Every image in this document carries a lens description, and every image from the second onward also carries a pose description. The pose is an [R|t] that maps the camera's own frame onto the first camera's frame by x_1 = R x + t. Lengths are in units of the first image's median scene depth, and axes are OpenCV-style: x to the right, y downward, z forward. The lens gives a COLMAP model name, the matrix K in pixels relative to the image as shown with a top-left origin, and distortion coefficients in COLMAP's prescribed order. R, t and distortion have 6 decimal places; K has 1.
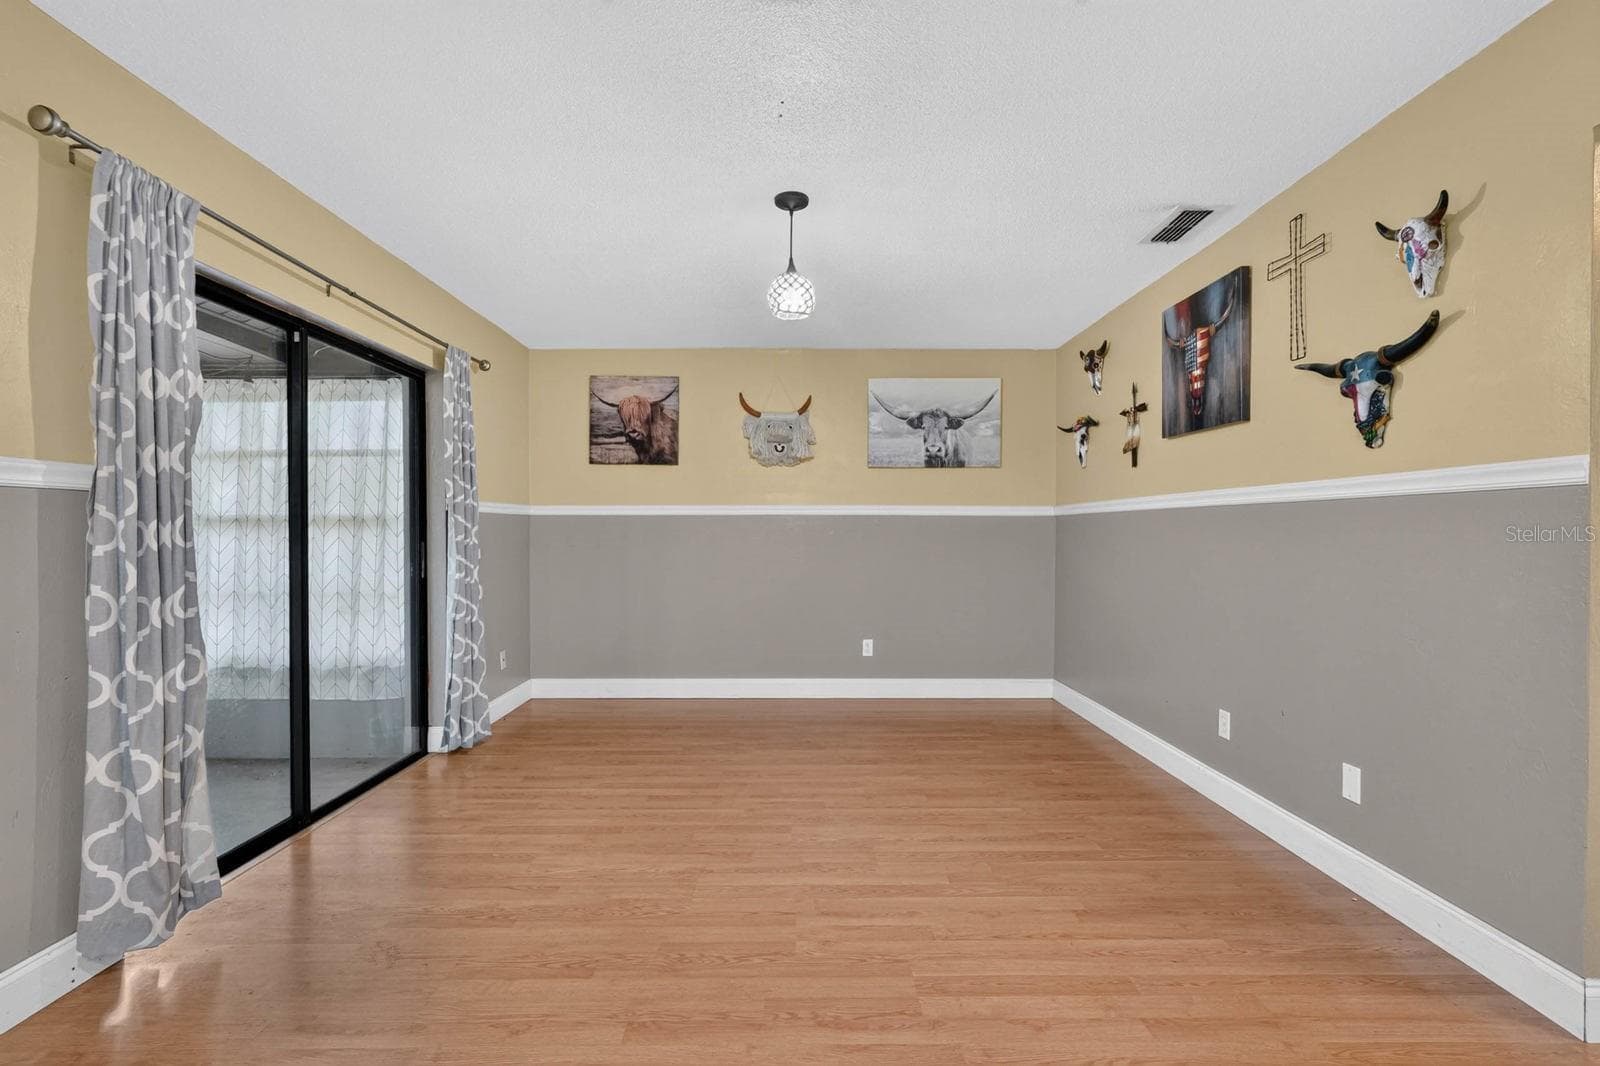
lens RADIAL K [[704.7, 0, 801.0], [0, 704.7, 533.1], [0, 0, 1]] dist [-0.004454, -0.000247]
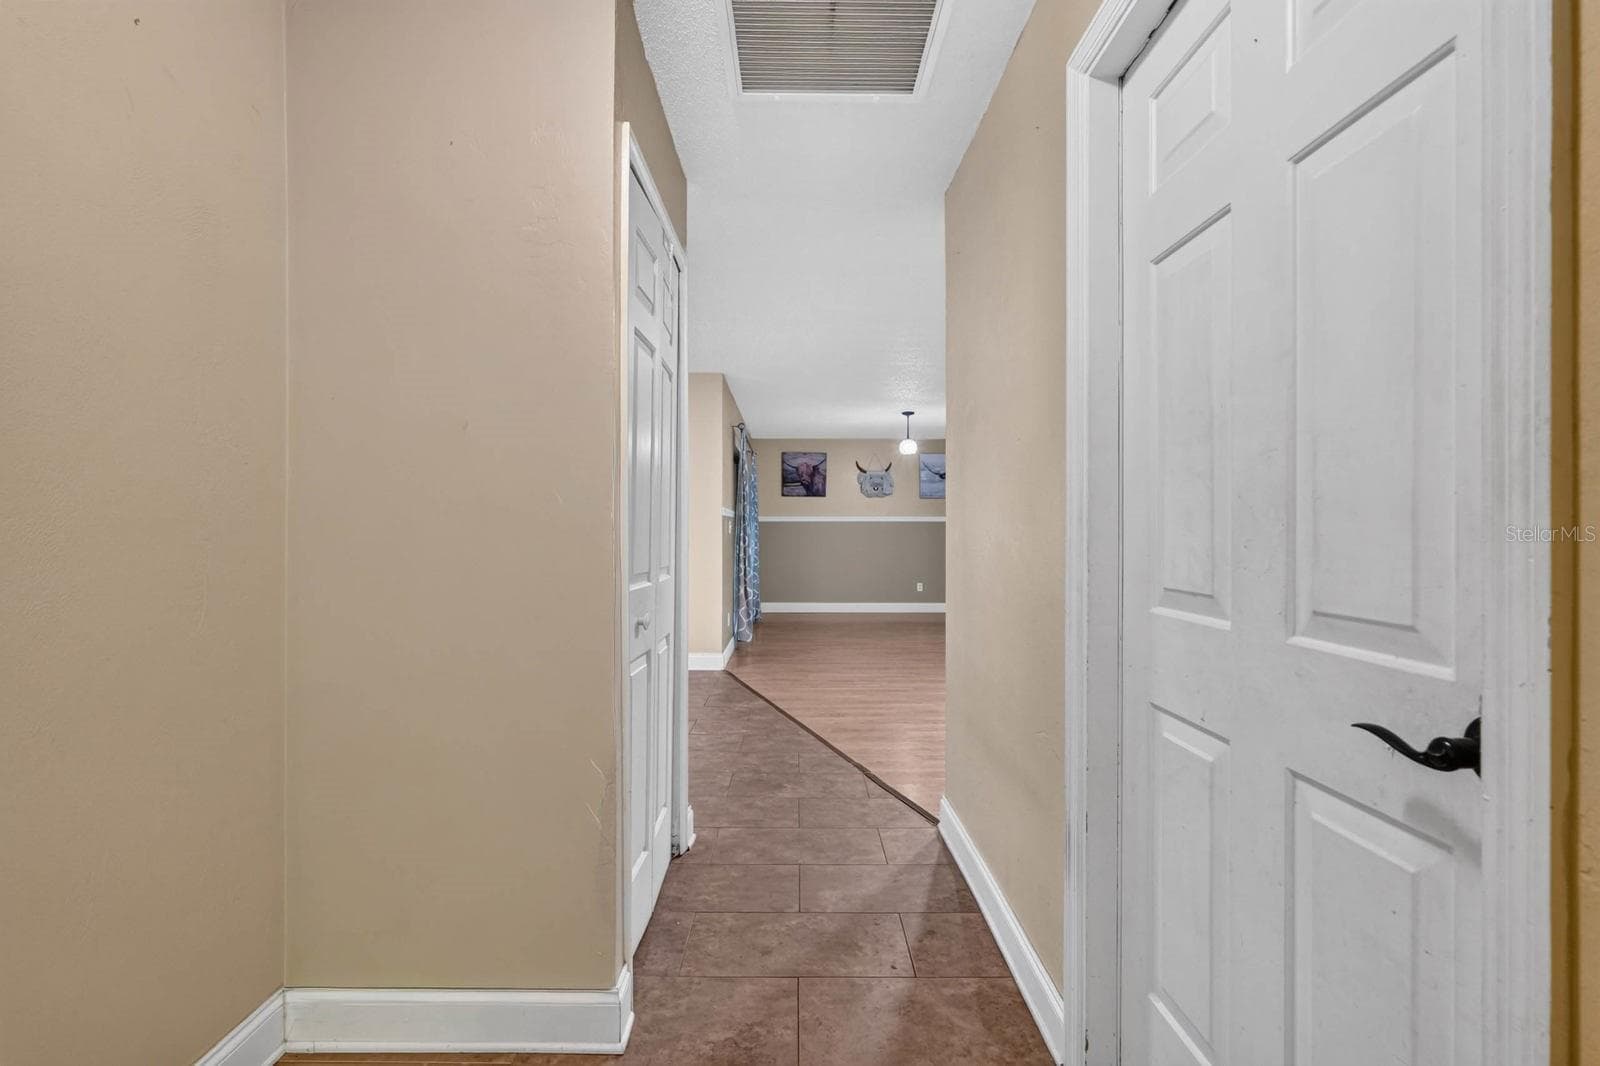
lens RADIAL K [[704.7, 0, 801.0], [0, 704.7, 533.1], [0, 0, 1]] dist [-0.004454, -0.000247]
pose [[0.999973, 0.001847, 0.007048, -0.260642], [-0.001835, 0.999997, -0.001679, 0.011117], [-0.007051, 0.001666, 0.999974, -1.022773]]
